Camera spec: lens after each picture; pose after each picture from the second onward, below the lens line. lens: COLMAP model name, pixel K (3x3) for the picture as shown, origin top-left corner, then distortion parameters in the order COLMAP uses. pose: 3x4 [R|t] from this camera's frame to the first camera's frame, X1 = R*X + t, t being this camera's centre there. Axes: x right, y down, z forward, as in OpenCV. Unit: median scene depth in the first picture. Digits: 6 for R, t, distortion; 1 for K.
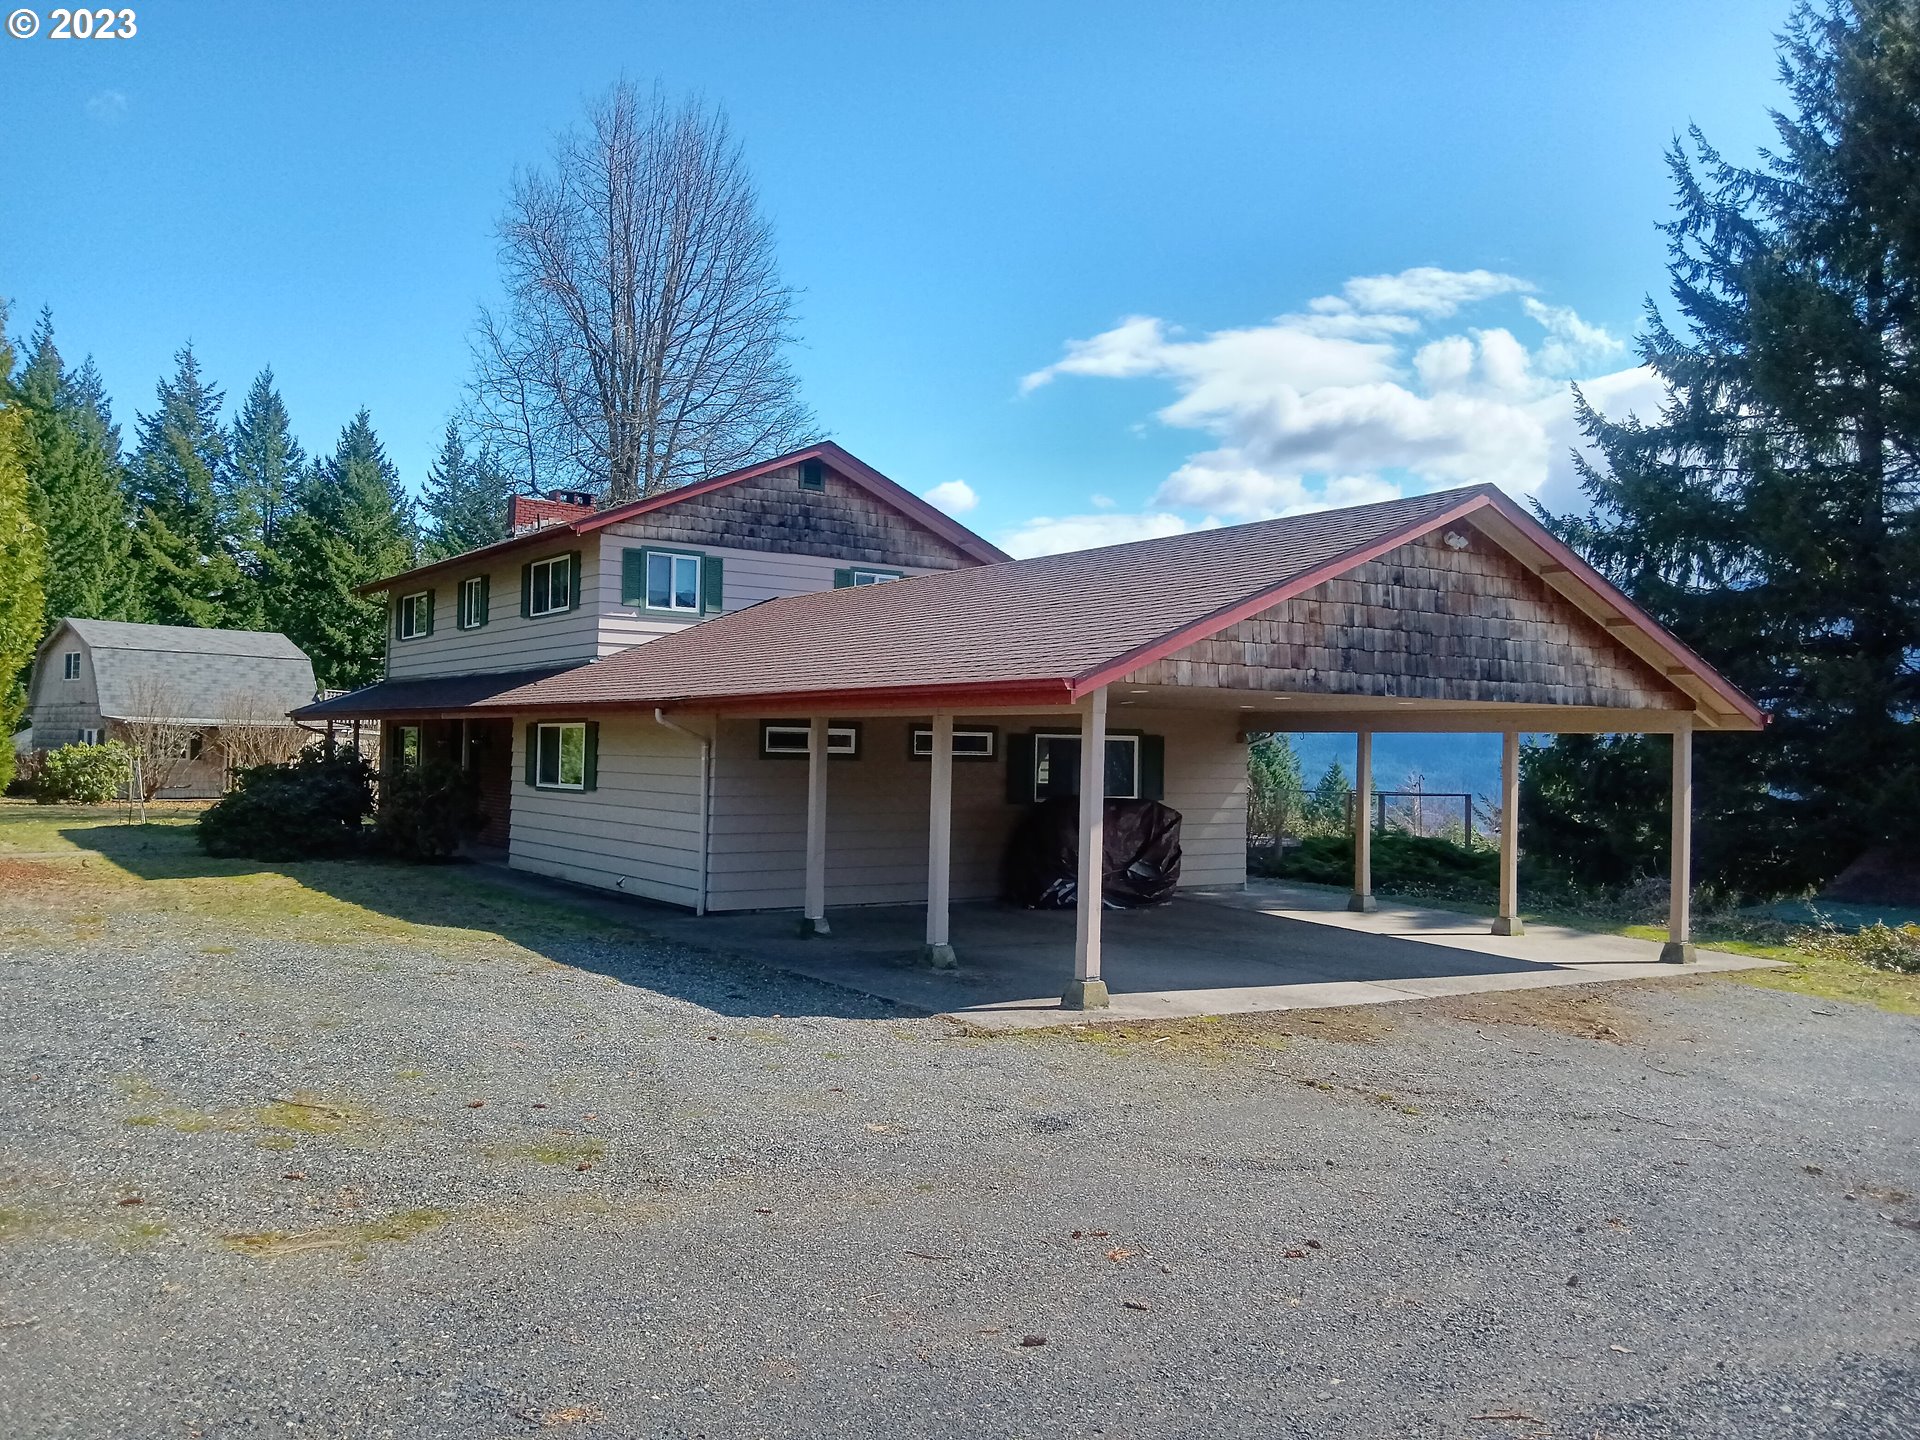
lens RADIAL K [[1523.2, 0, 960.0], [0, 1523.2, 720.0], [0, 0, 1]] dist [-0.056083, 0.069567]
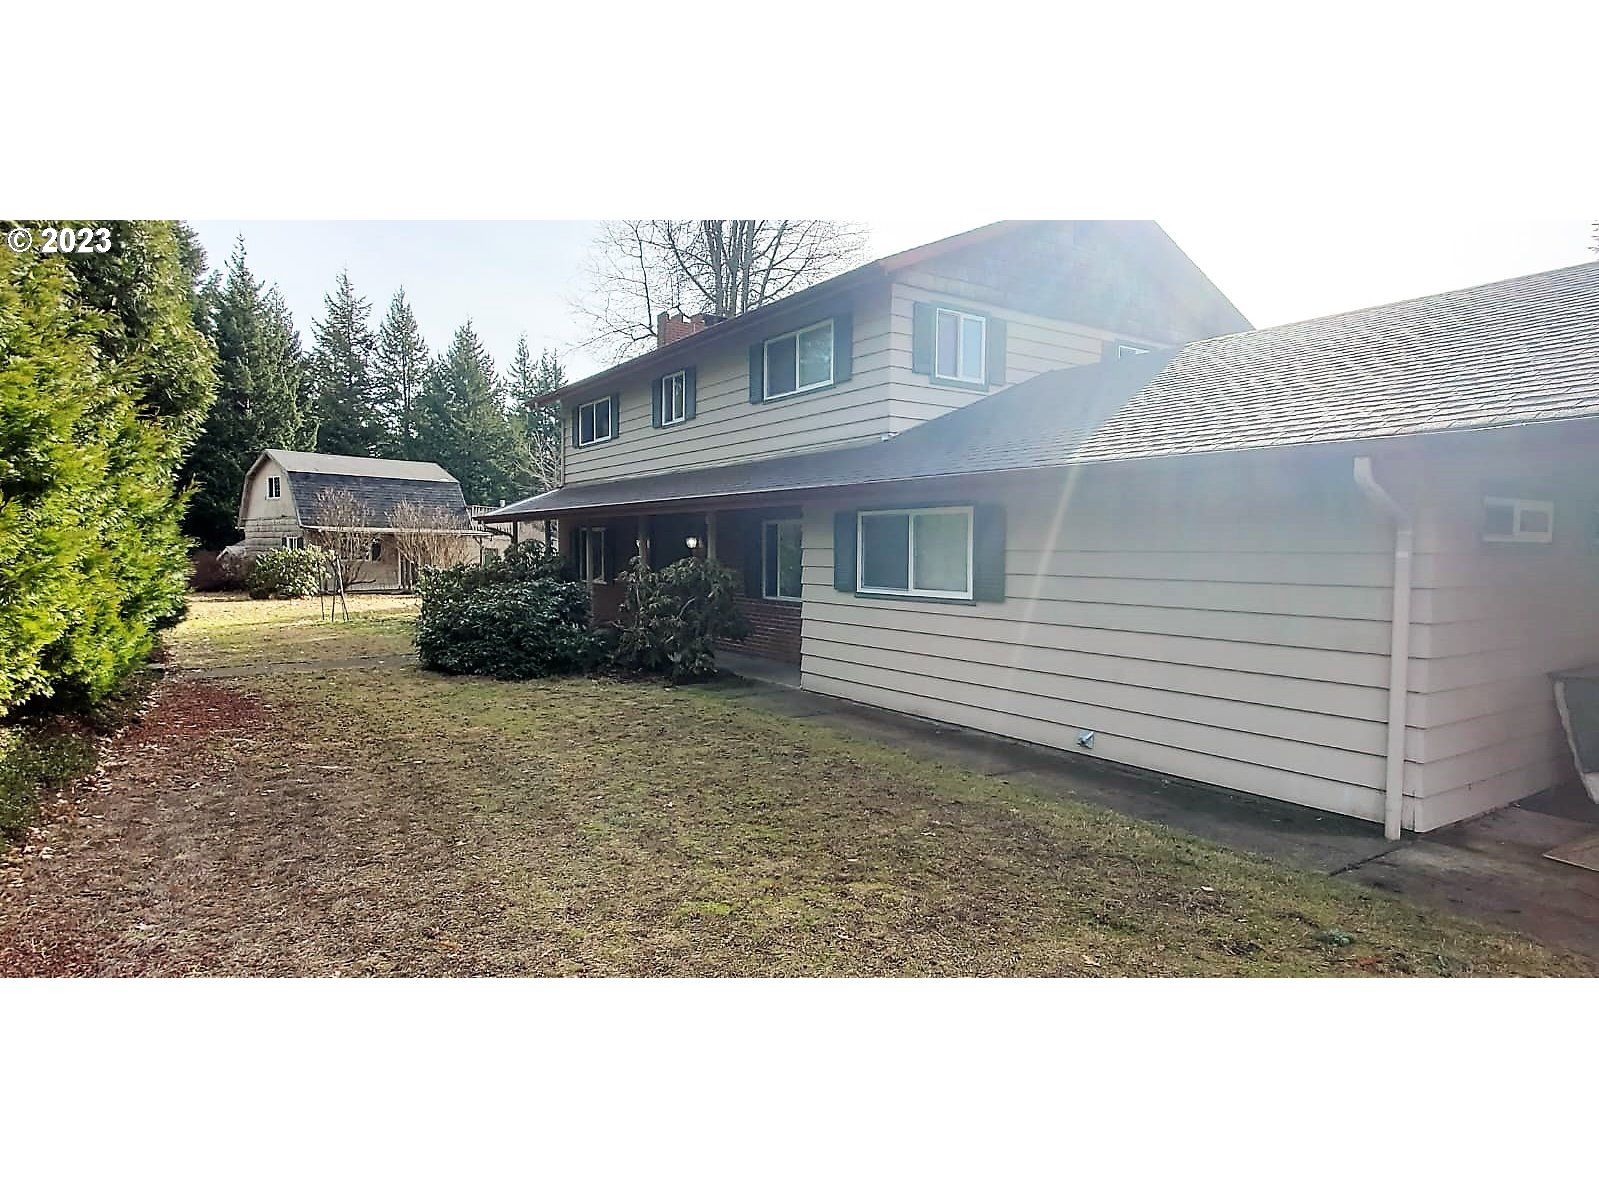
lens RADIAL K [[960.2, 0, 799.5], [0, 960.2, 599.5], [0, 0, 1]] dist [0.056208, -0.000682]
pose [[0.998895, -0.010278, -0.045868, -0.124001], [0.013599, 0.997261, 0.072699, 0.004683], [0.044996, -0.073243, 0.996299, 0.216903]]
